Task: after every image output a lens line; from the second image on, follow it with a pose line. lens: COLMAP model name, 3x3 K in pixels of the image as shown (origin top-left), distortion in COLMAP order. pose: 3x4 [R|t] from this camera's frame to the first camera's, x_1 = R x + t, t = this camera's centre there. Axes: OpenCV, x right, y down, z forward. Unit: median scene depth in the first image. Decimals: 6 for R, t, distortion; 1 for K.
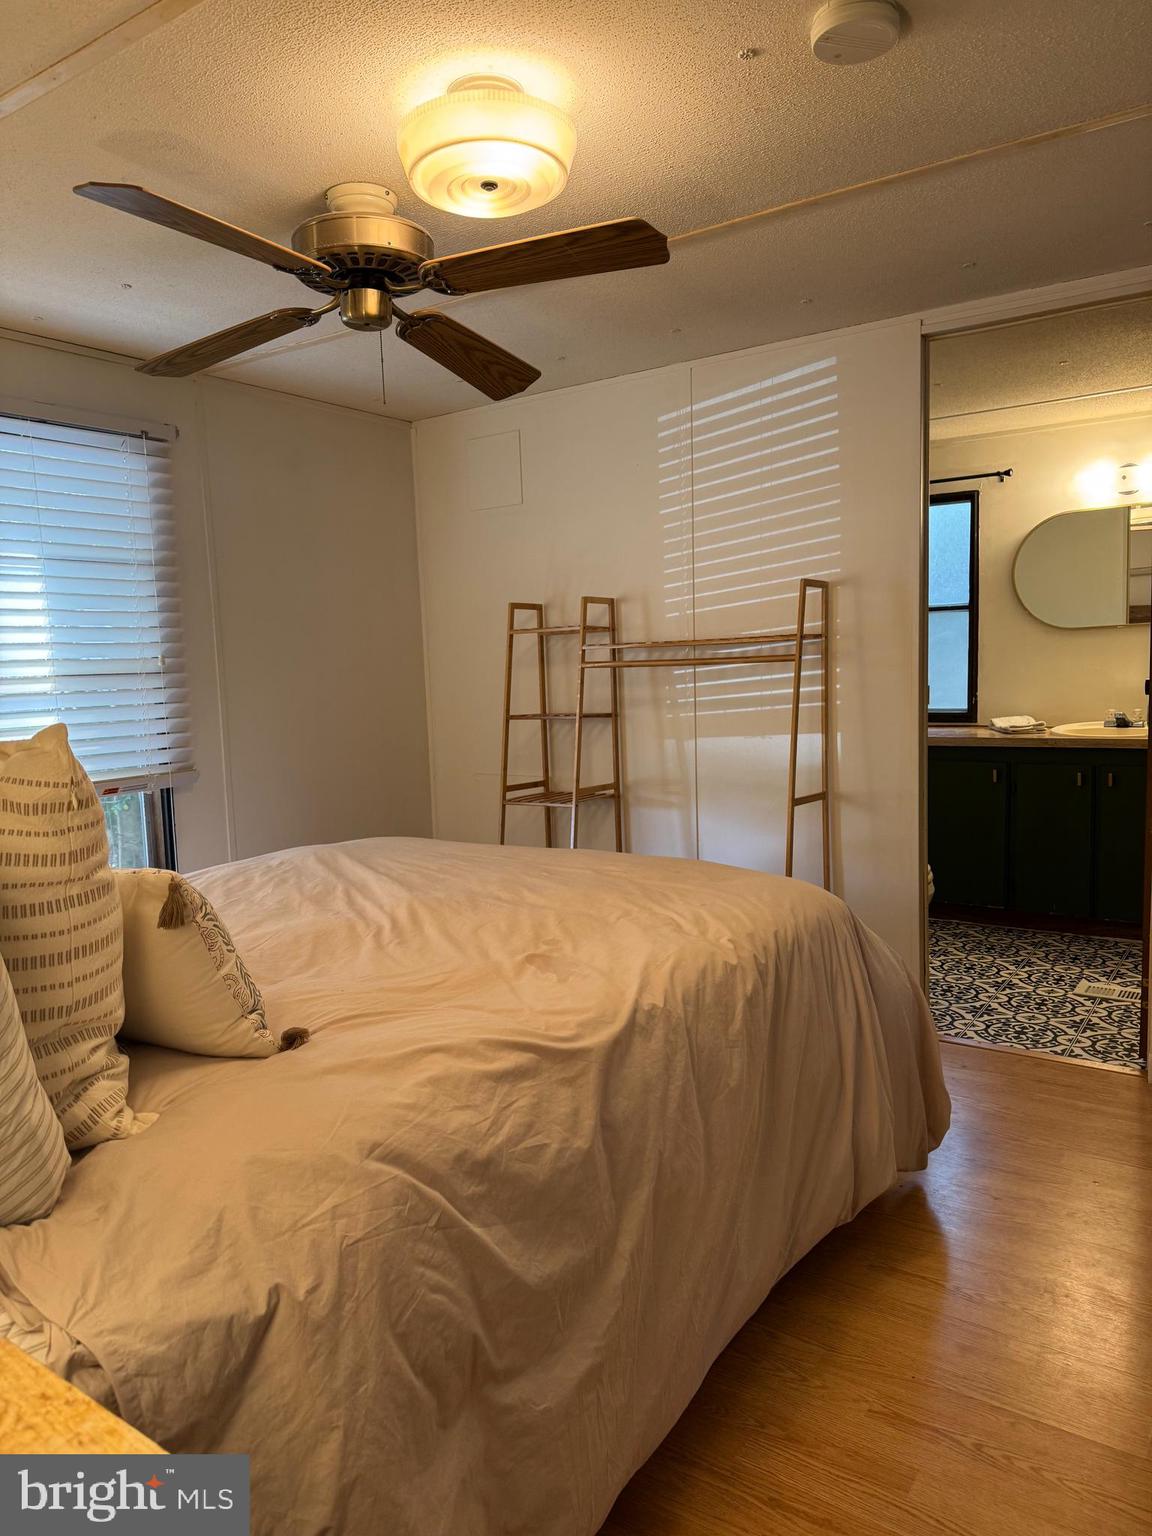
lens RADIAL K [[1071.6, 0, 577.7], [0, 1071.6, 773.0], [0, 0, 1]] dist [0.014797, 0.002600]
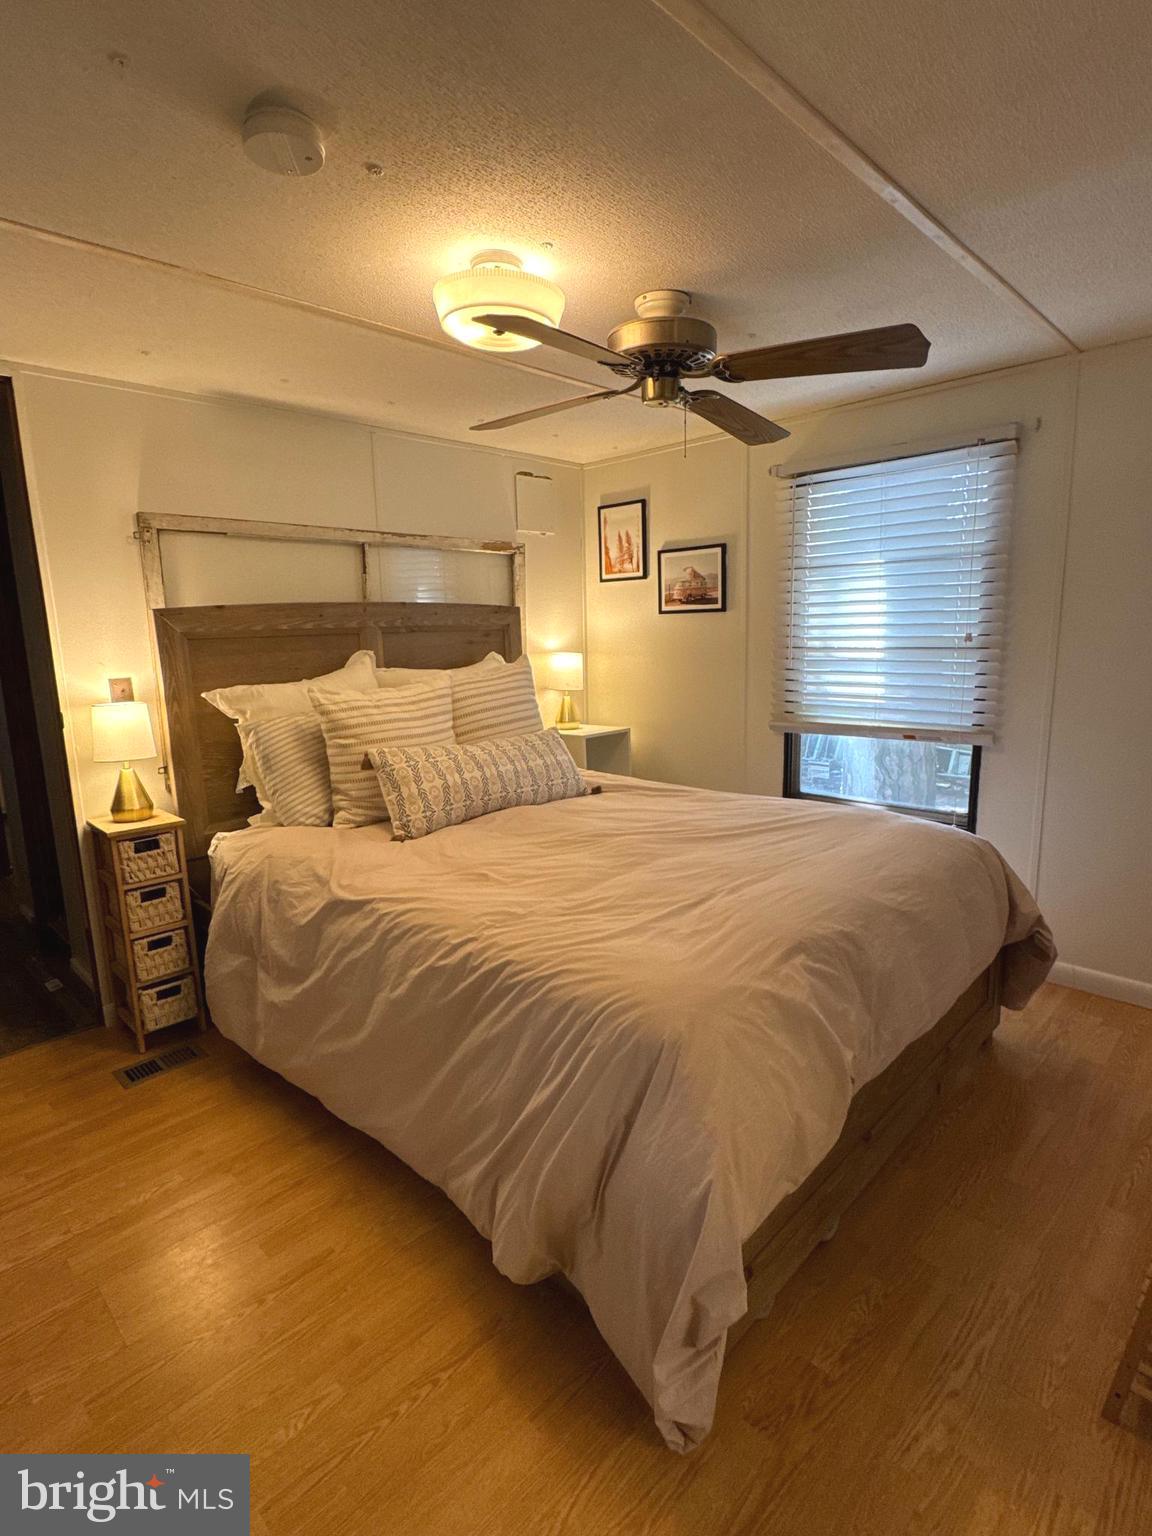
lens RADIAL K [[769.1, 0, 577.8], [0, 769.1, 761.8], [0, 0, 1]] dist [-0.004322, -0.000321]
pose [[-0.175635, 0.208289, -0.962169, 0.708025], [-0.064398, 0.972837, 0.222353, -0.175403], [0.982347, 0.101014, -0.157451, 0.963152]]
